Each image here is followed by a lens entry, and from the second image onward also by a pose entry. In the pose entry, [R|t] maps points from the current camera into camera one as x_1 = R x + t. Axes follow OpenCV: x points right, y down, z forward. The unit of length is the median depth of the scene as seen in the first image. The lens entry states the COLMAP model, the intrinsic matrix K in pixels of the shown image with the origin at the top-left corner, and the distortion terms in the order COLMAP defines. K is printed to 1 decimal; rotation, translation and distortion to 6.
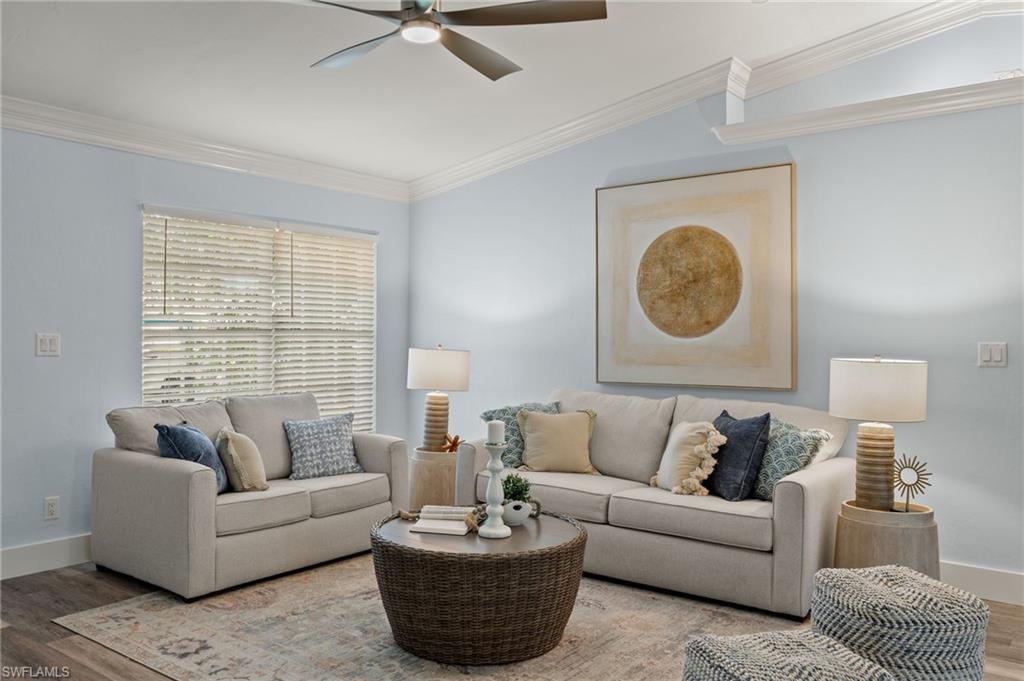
lens RADIAL K [[823.5, 0, 510.0], [0, 823.5, 344.3], [0, 0, 1]] dist [-0.002524, -0.002340]
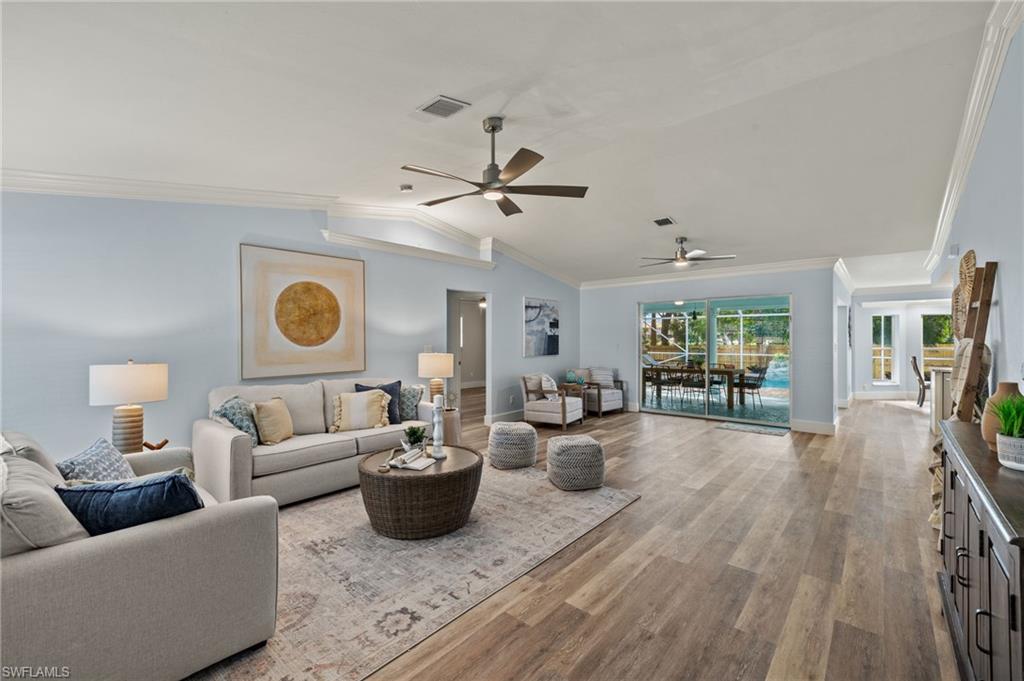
lens RADIAL K [[439.3, 0, 507.2], [0, 439.3, 336.6], [0, 0, 1]] dist [-0.000359, -0.000042]
pose [[0.050384, -0.005793, 0.998713, -0.889518], [0.012631, 0.999907, 0.005162, -0.037341], [-0.998650, 0.012354, 0.050452, 0.705337]]
